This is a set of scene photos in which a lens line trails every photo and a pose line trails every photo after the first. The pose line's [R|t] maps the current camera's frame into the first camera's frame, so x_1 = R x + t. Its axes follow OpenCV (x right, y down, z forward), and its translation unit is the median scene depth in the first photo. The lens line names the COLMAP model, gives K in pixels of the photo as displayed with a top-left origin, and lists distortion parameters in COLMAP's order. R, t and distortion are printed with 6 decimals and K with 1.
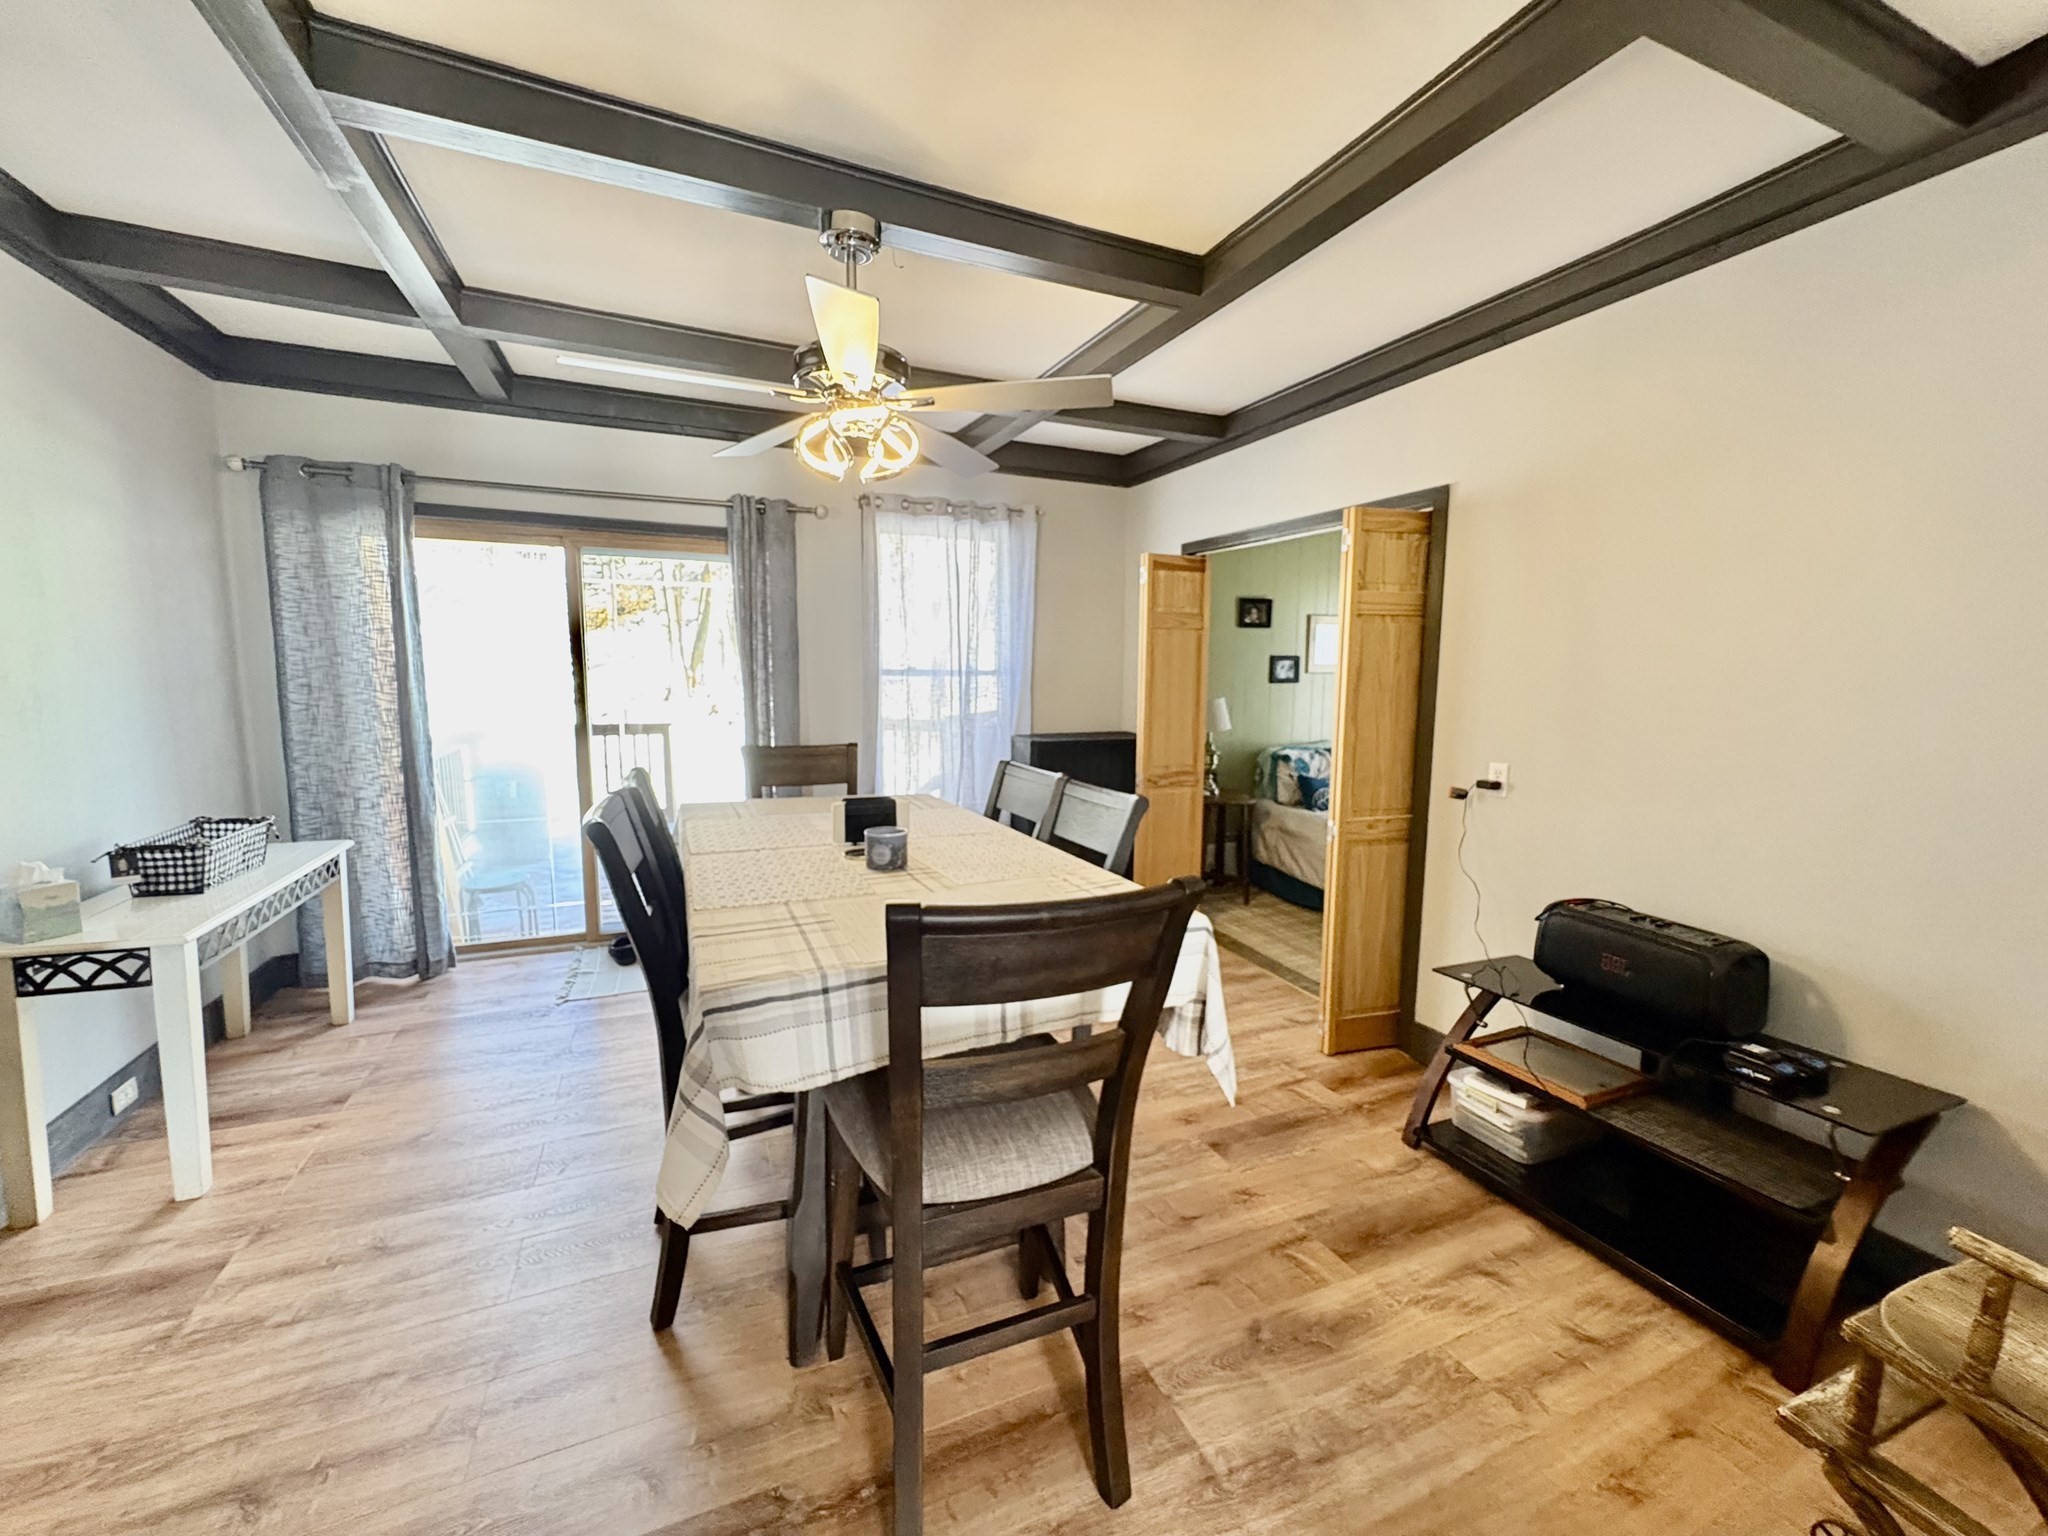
lens RADIAL K [[809.1, 0, 1017.9], [0, 809.1, 761.9], [0, 0, 1]] dist [-0.001658, 0.000356]
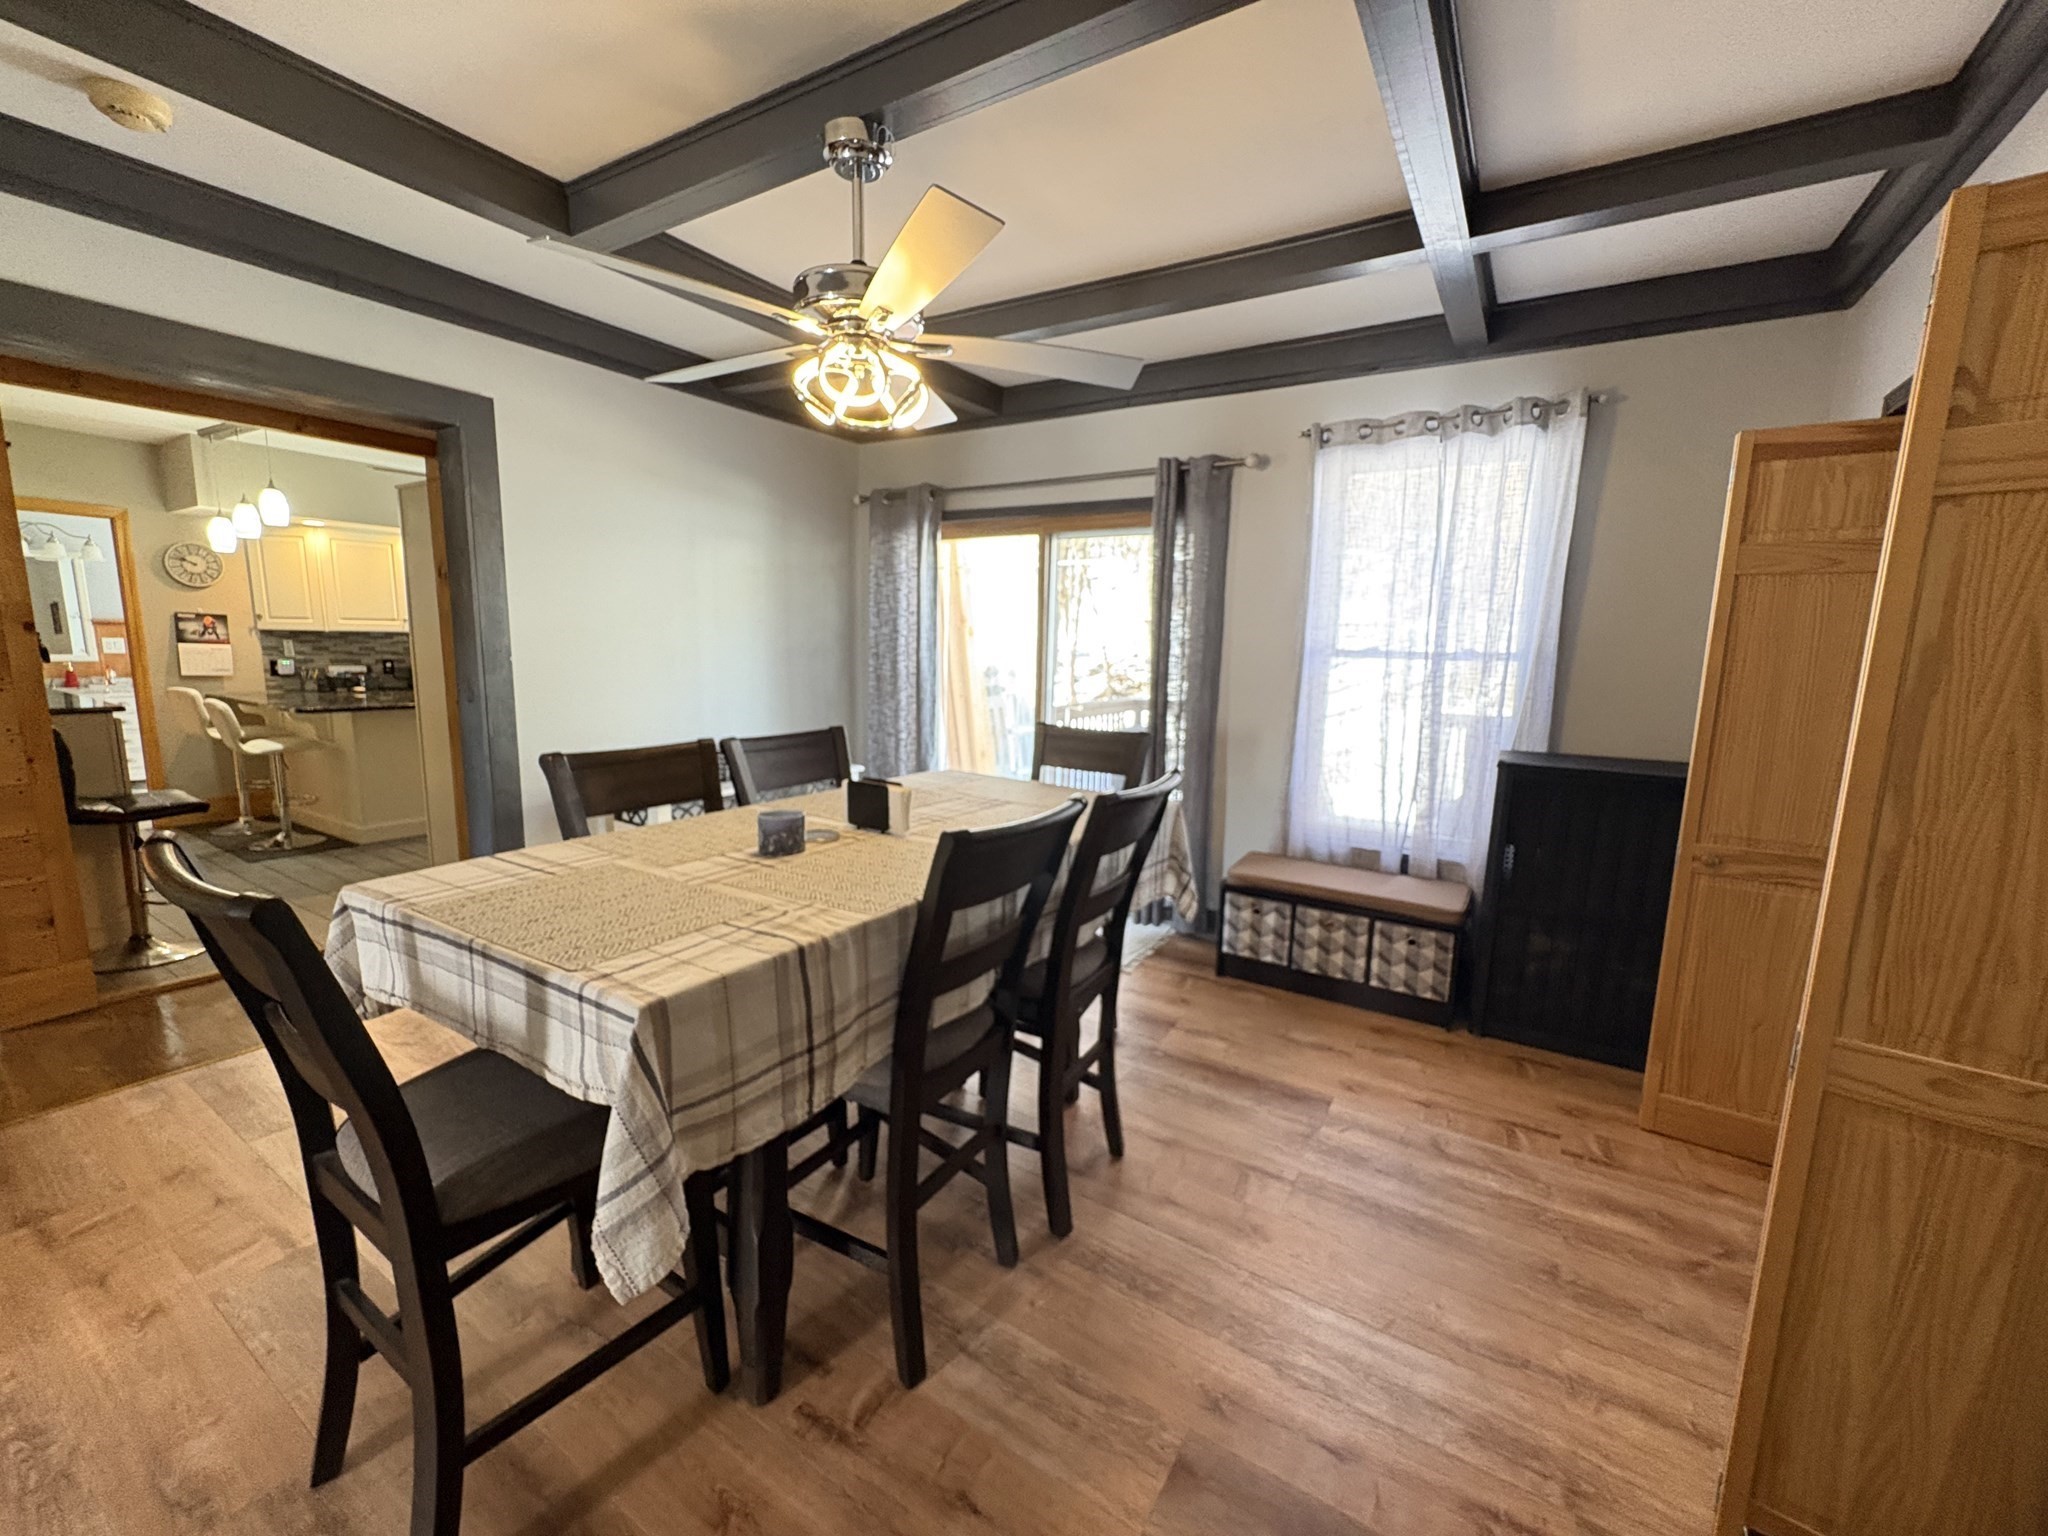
lens RADIAL K [[809.1, 0, 1020.8], [0, 809.1, 764.0], [0, 0, 1]] dist [-0.001658, 0.000356]
pose [[0.571732, 0.127653, -0.810449, 0.364195], [-0.109362, 0.990864, 0.078920, -0.036436], [0.813119, 0.043511, 0.580469, 0.339789]]
